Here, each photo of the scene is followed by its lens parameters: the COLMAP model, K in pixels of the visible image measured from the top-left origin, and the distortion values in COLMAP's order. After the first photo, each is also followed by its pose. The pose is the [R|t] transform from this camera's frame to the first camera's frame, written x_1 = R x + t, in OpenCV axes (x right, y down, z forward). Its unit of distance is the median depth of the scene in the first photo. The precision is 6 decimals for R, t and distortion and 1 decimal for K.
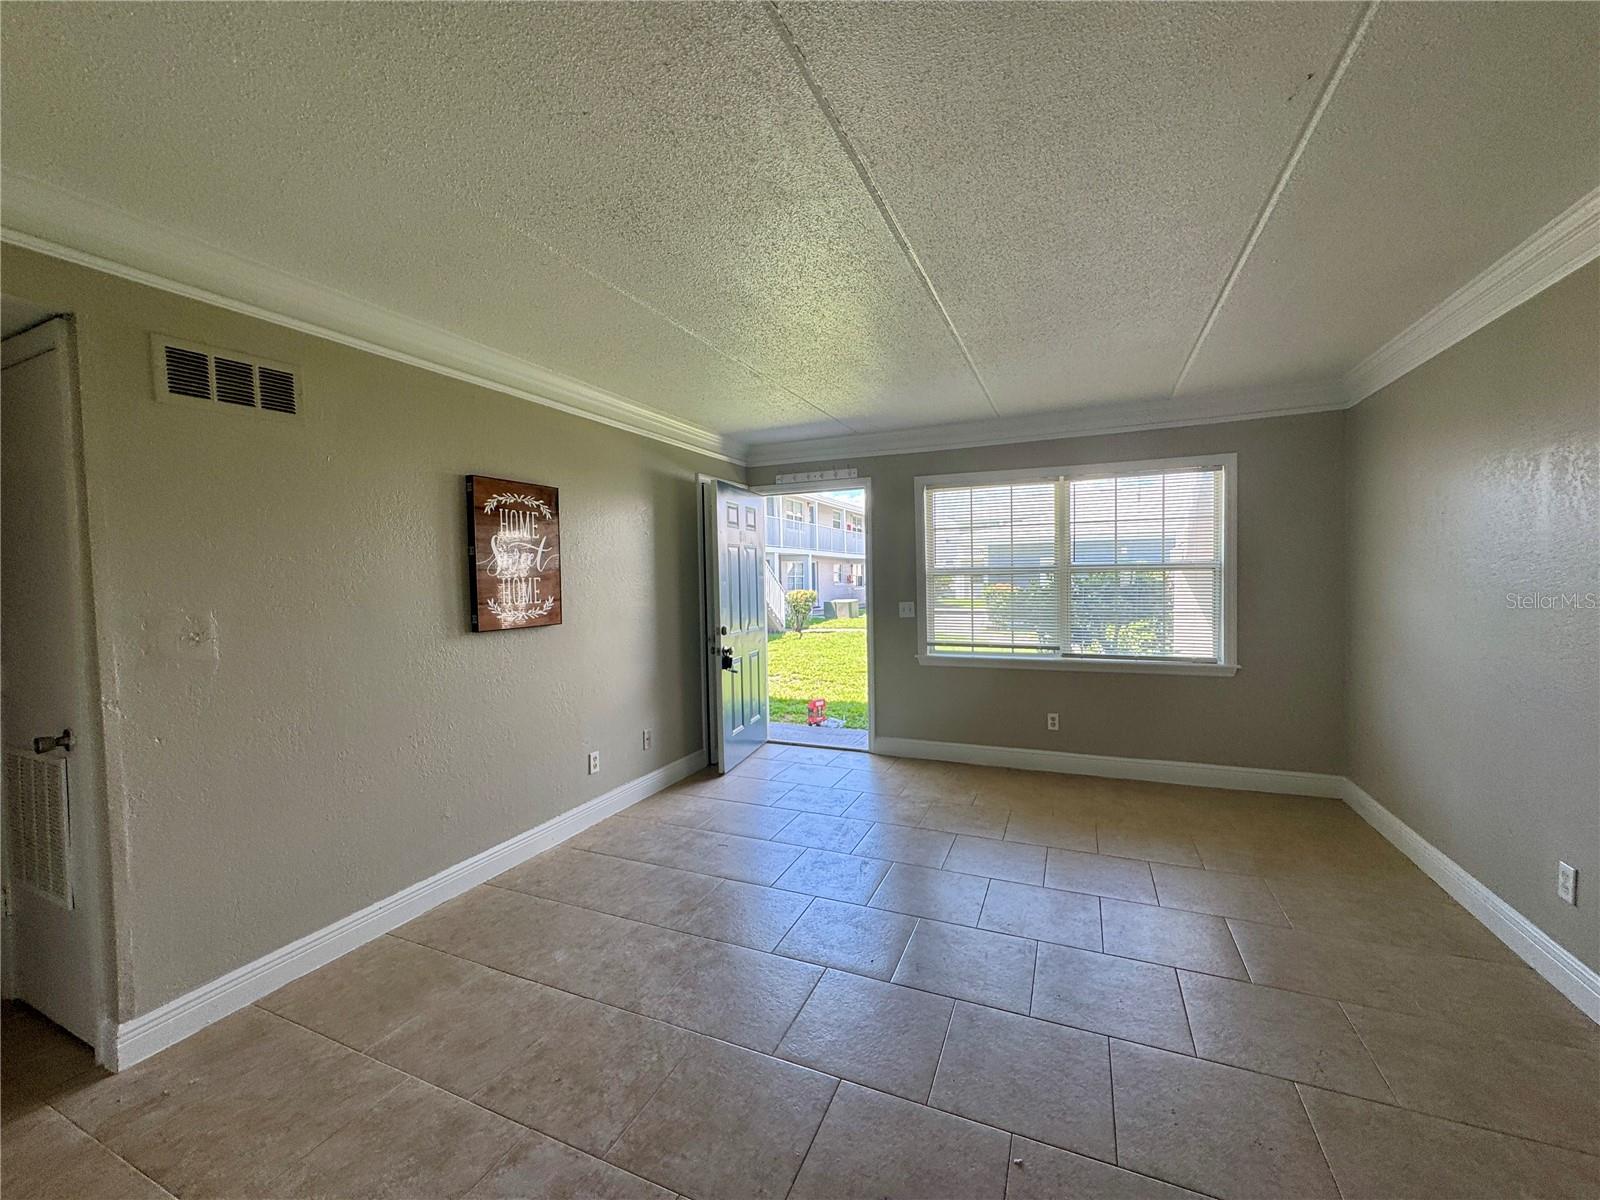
lens RADIAL K [[634.9, 0, 799.4], [0, 634.9, 598.9], [0, 0, 1]] dist [-0.000265, -0.000024]
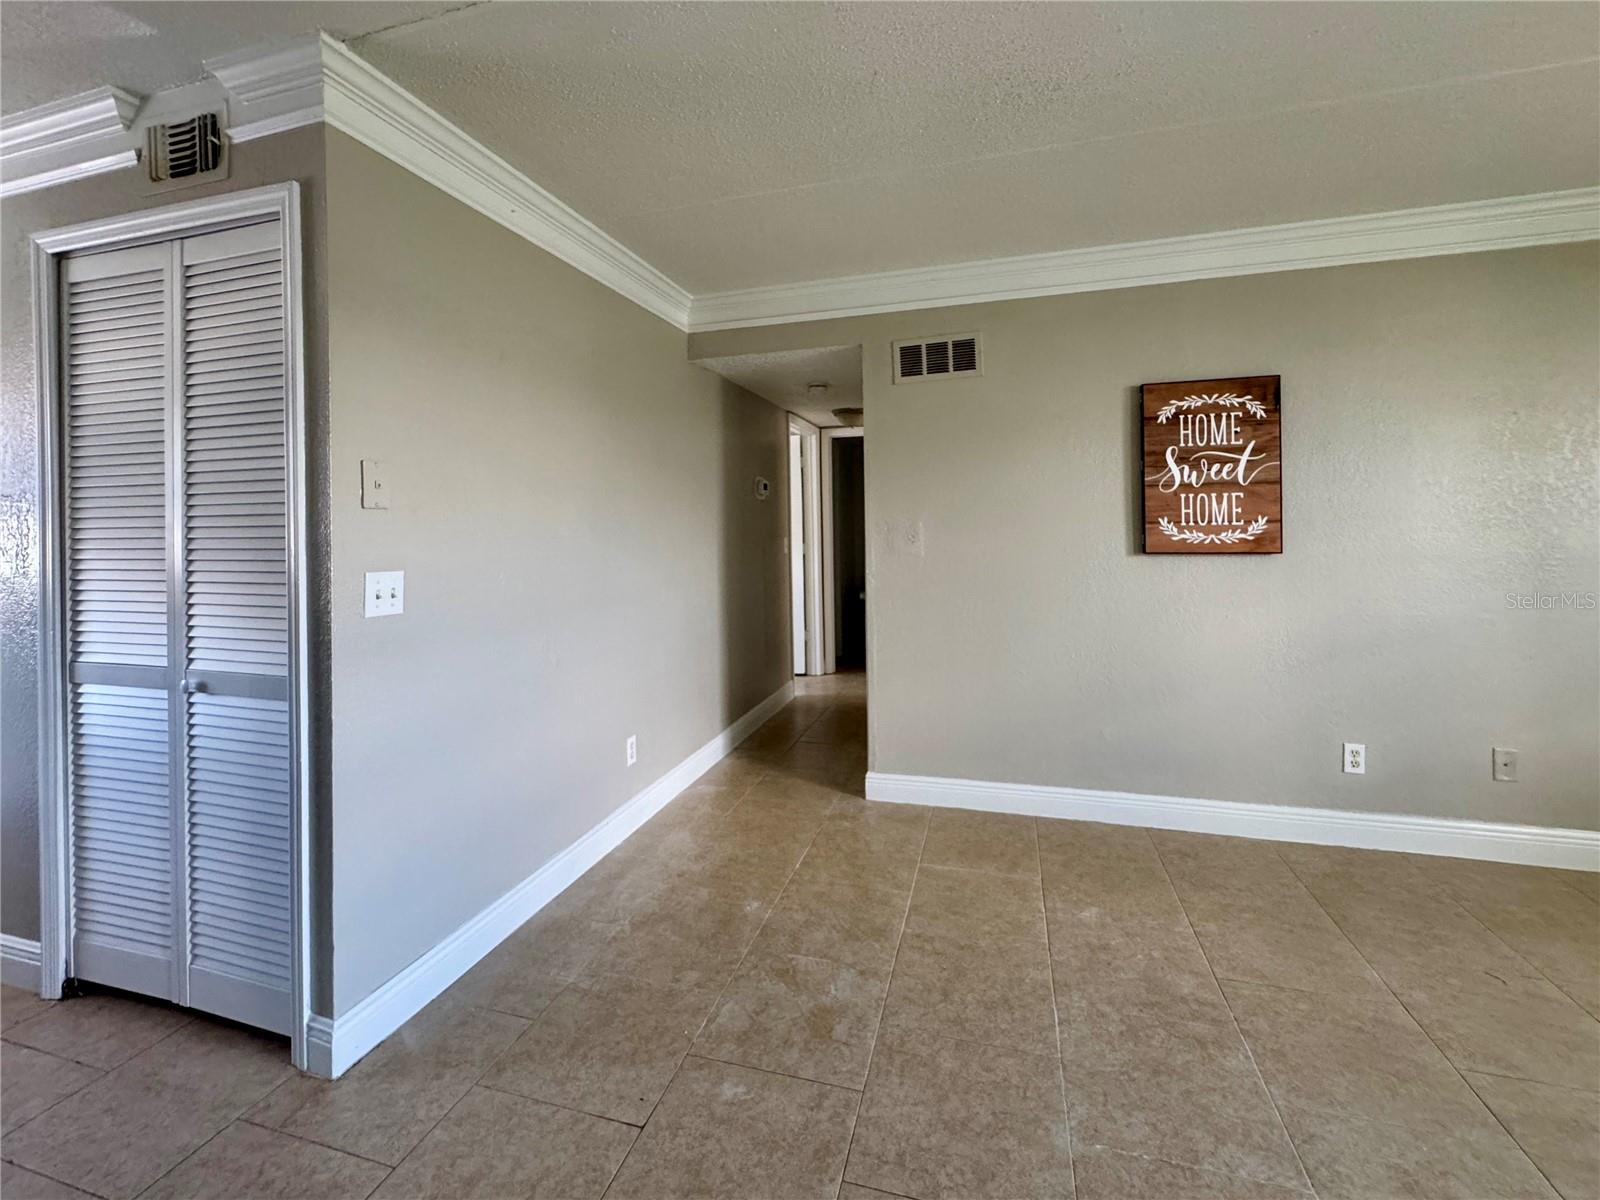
lens RADIAL K [[711.1, 0, 797.4], [0, 711.1, 523.6], [0, 0, 1]] dist [-0.002512, 0.000441]
pose [[0.121007, 0.016385, -0.992516, 0.416100], [-0.025195, 0.999592, 0.013430, 0.007534], [0.992332, 0.023381, 0.121371, 0.335745]]
